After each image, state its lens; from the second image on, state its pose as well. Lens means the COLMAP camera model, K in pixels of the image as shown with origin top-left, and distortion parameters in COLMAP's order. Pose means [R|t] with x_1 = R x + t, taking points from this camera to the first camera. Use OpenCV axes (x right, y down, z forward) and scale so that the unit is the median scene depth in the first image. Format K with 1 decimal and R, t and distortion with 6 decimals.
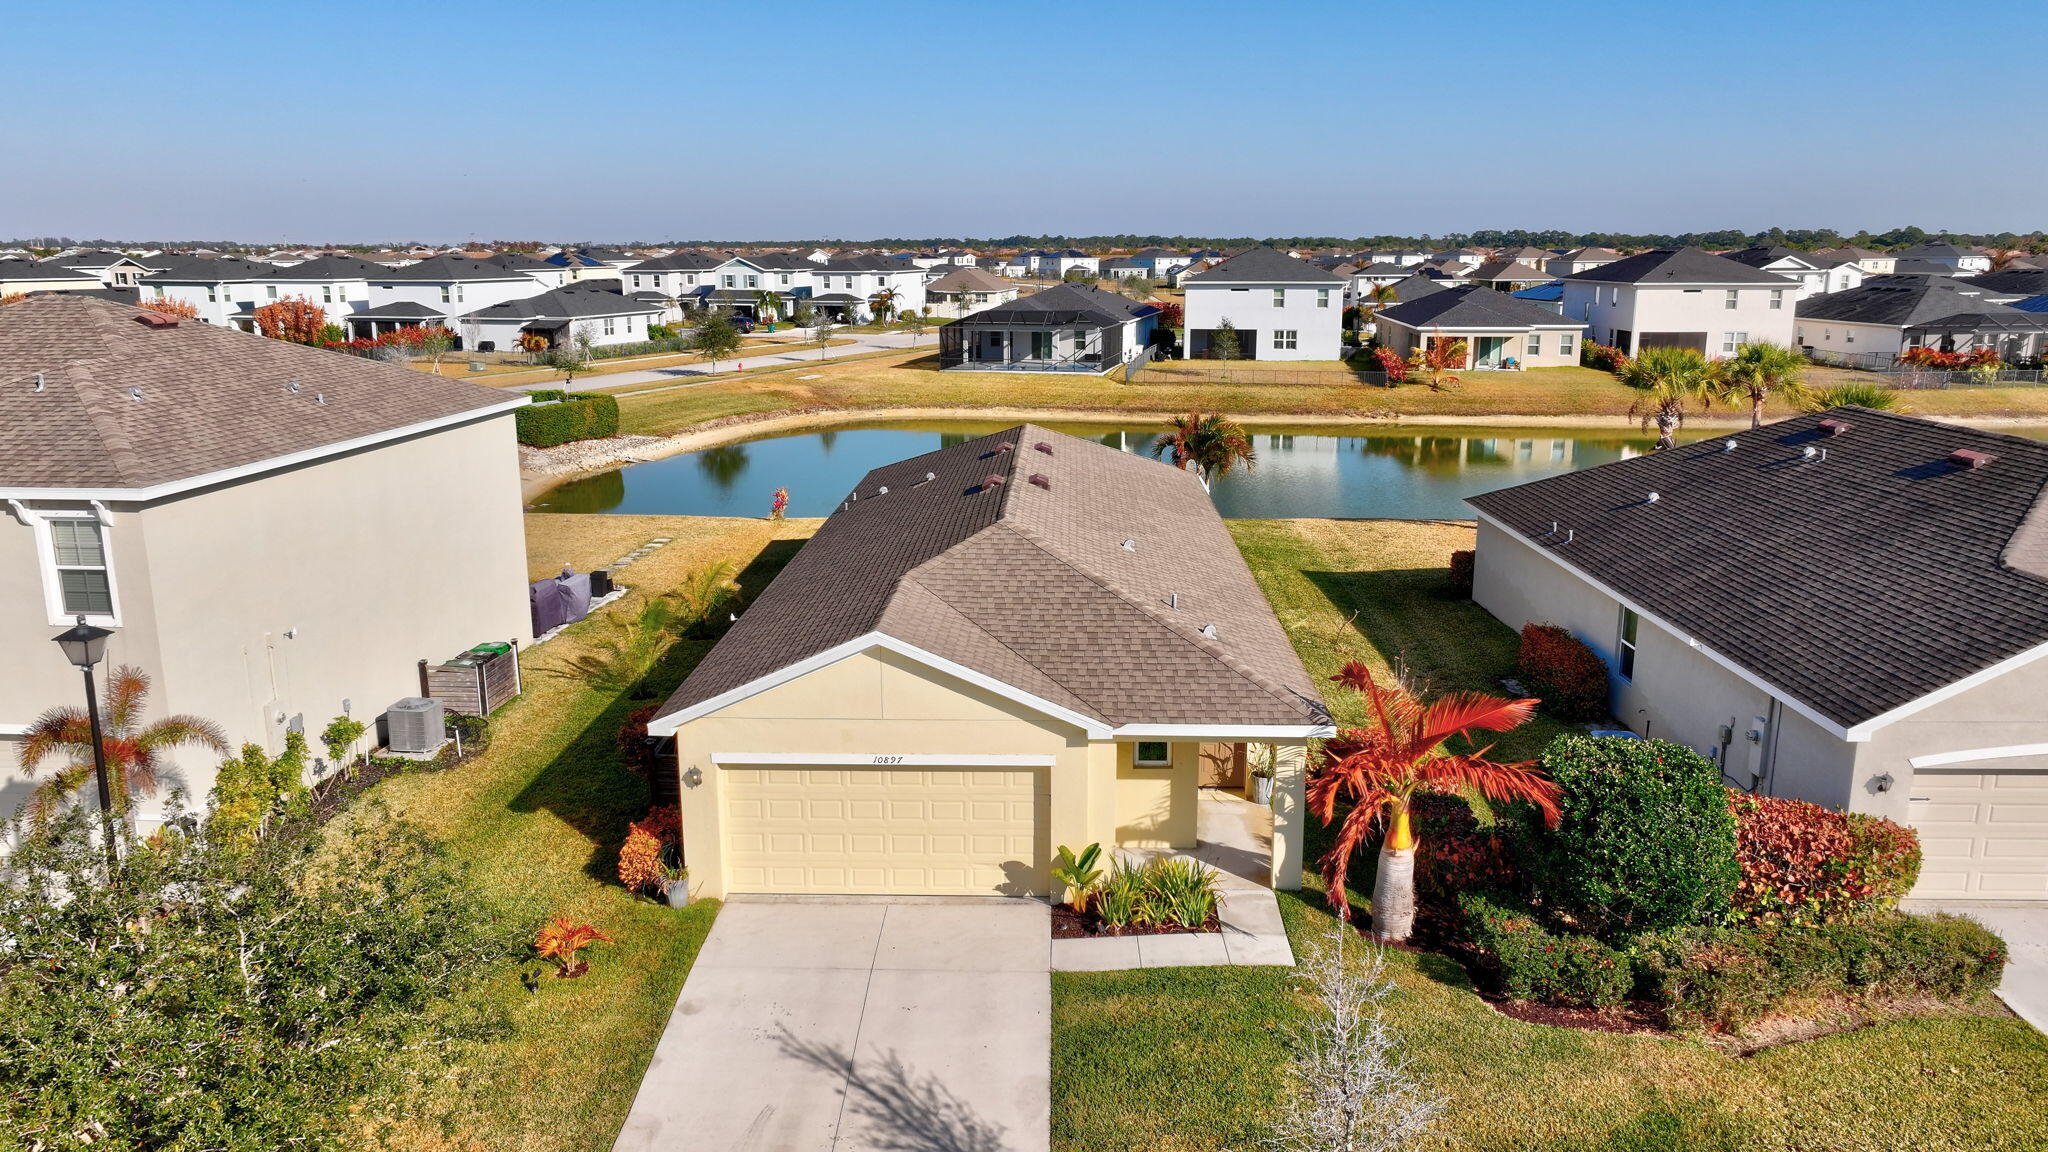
lens RADIAL K [[1438.7, 0, 1024.0], [0, 1438.7, 576.0], [0, 0, 1]] dist [0.002340, 0.001833]
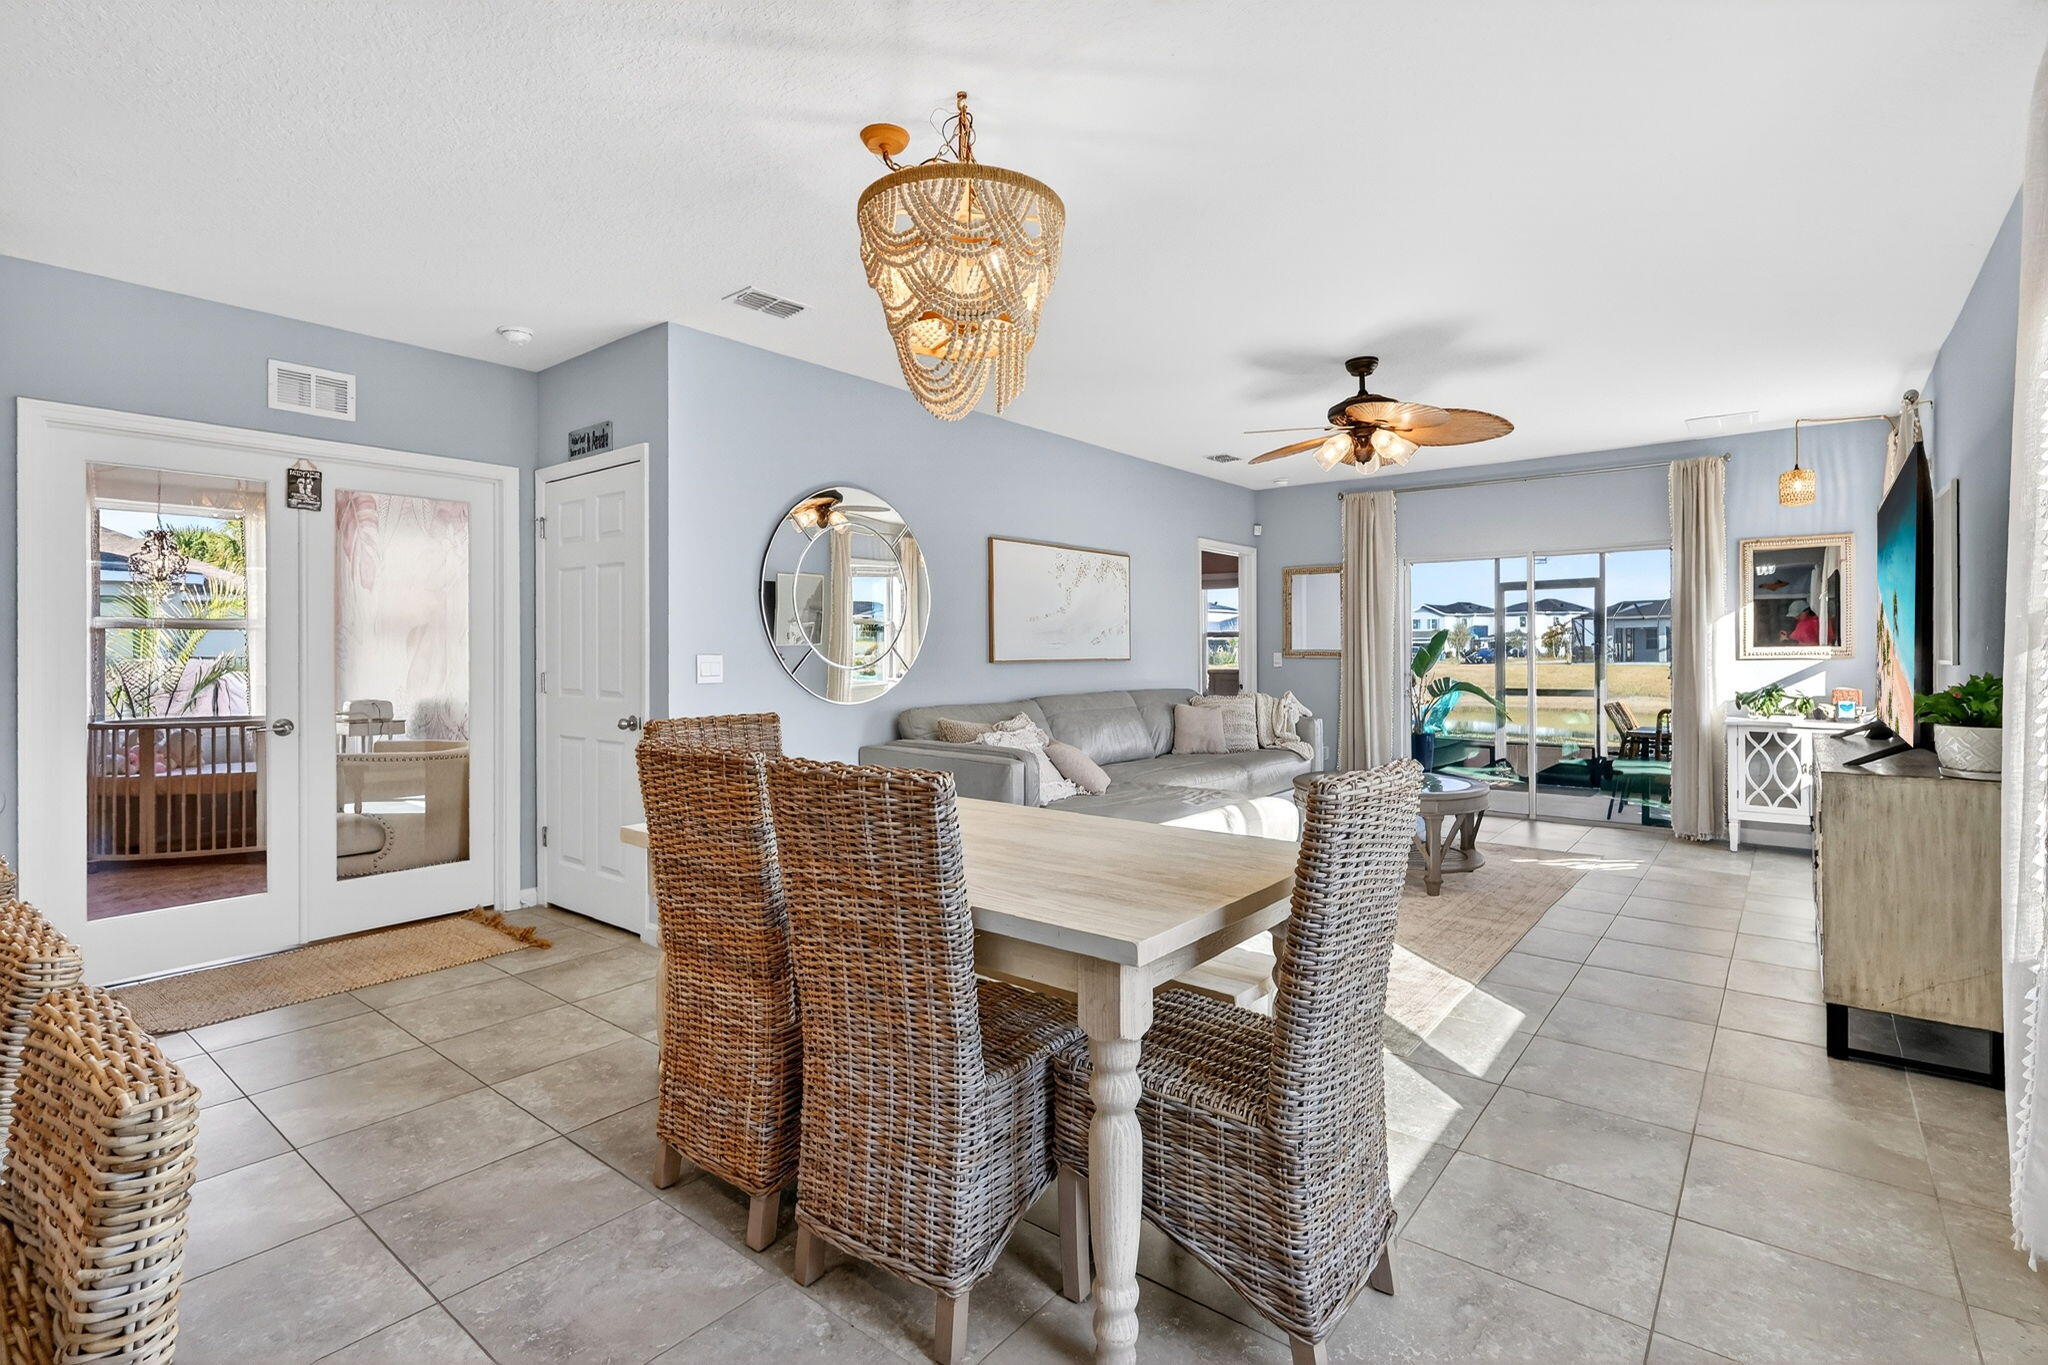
lens RADIAL K [[962.1, 0, 1028.1], [0, 962.1, 651.9], [0, 0, 1]] dist [0.000276, 0.001083]
pose [[0.799242, -0.003708, -0.600998, 0.036549], [-0.129765, 0.975330, -0.178587, 0.006522], [0.586833, 0.220723, 0.779043, 0.331632]]
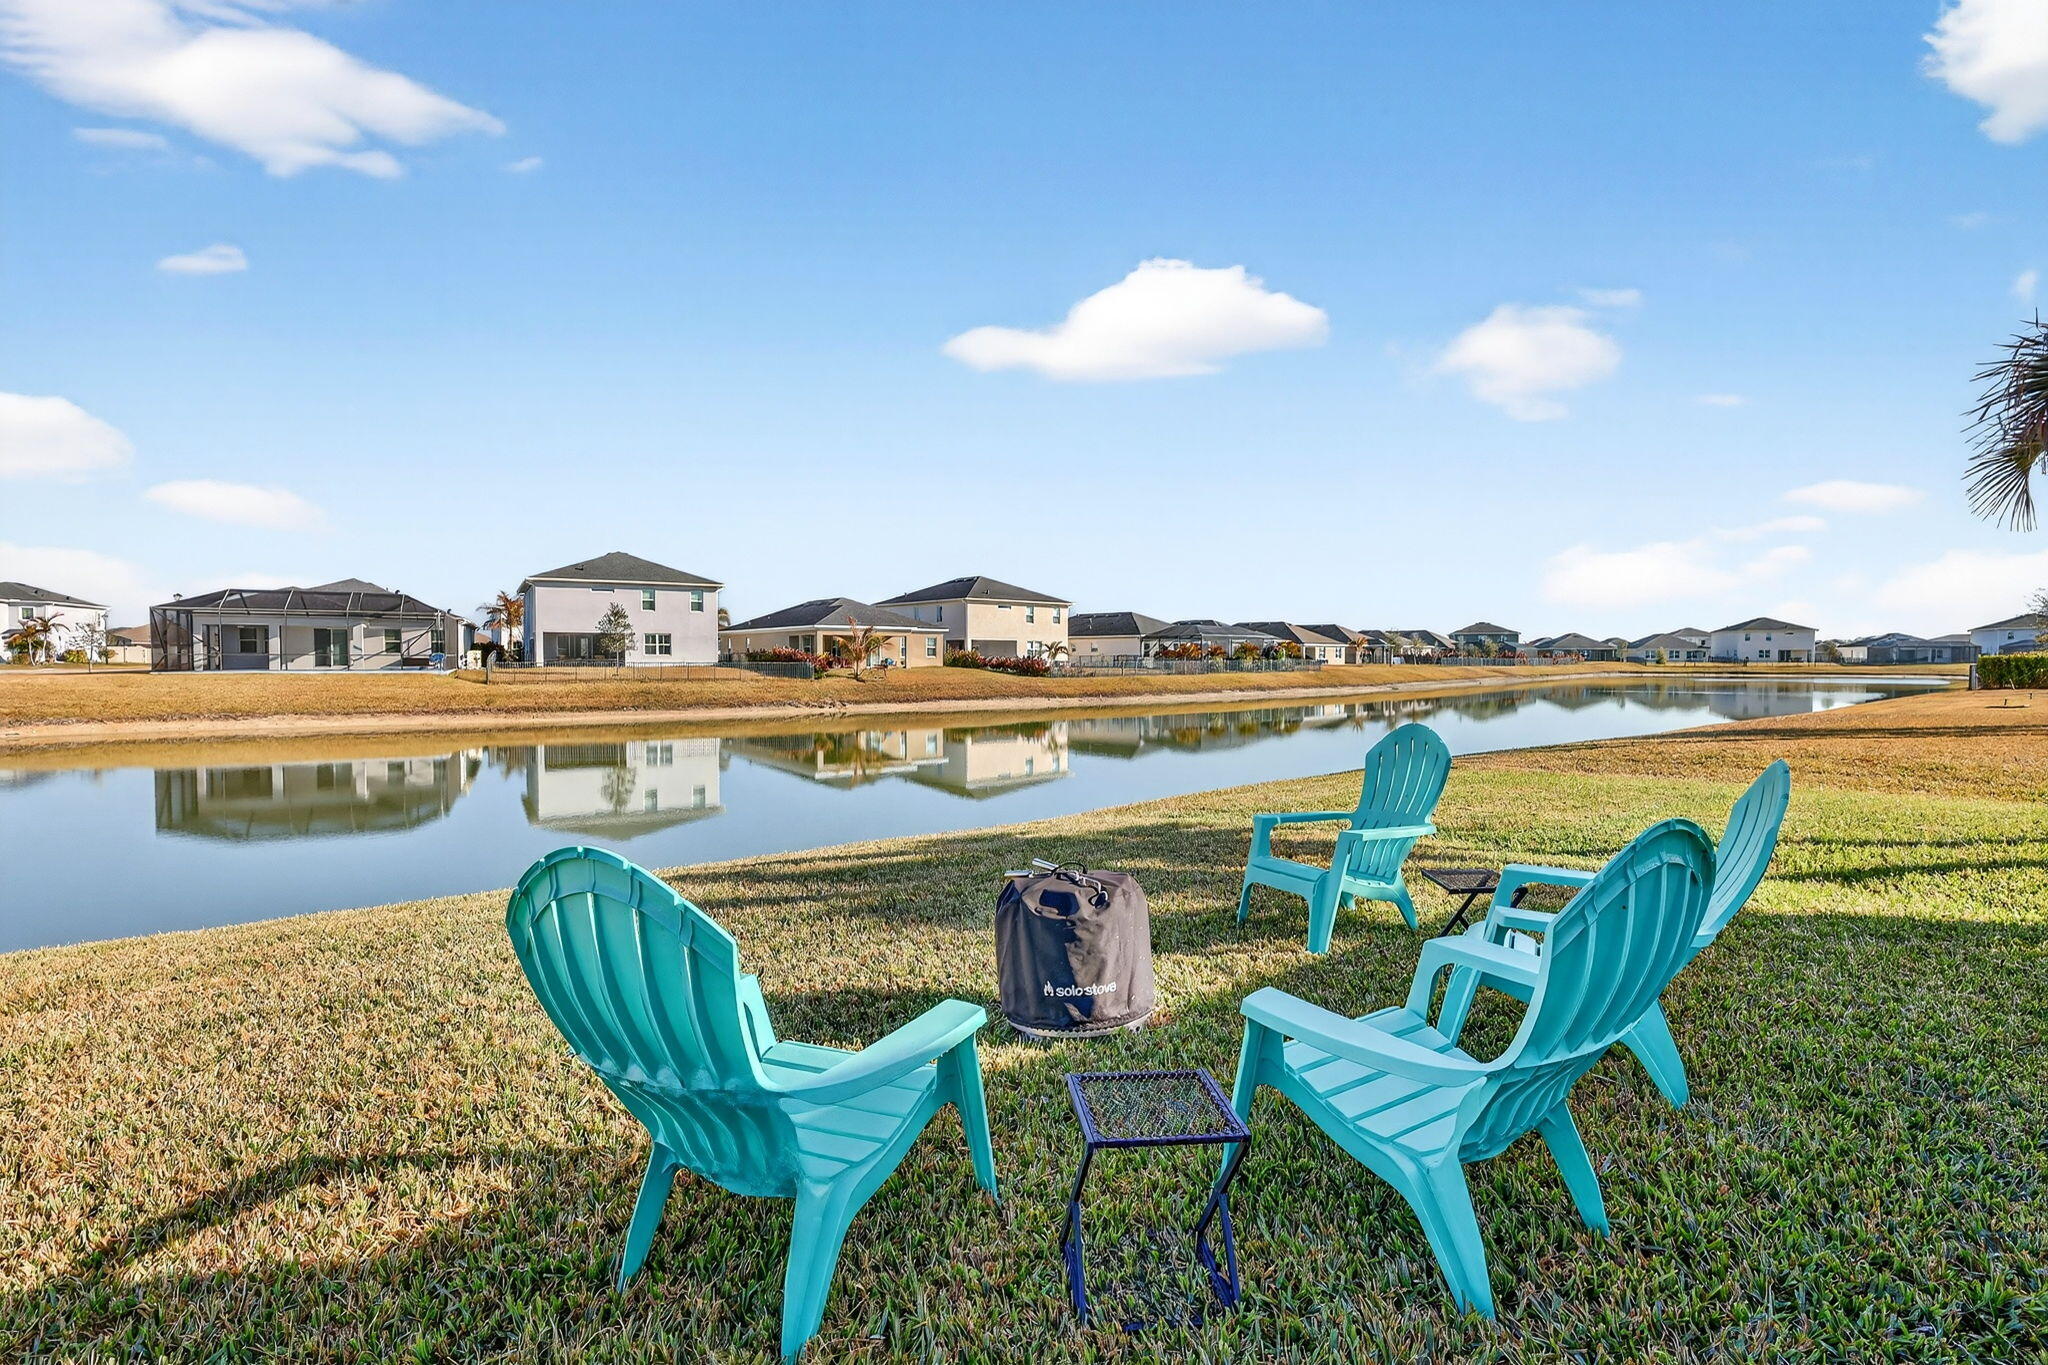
lens RADIAL K [[949.7, 0, 1029.5], [0, 949.7, 690.8], [0, 0, 1]] dist [0.000912, 0.000175]
pose [[0.756905, -0.018697, 0.653257, -0.041614], [0.142151, 0.980368, -0.136645, -0.020466], [-0.637877, 0.196289, 0.744703, 0.456344]]
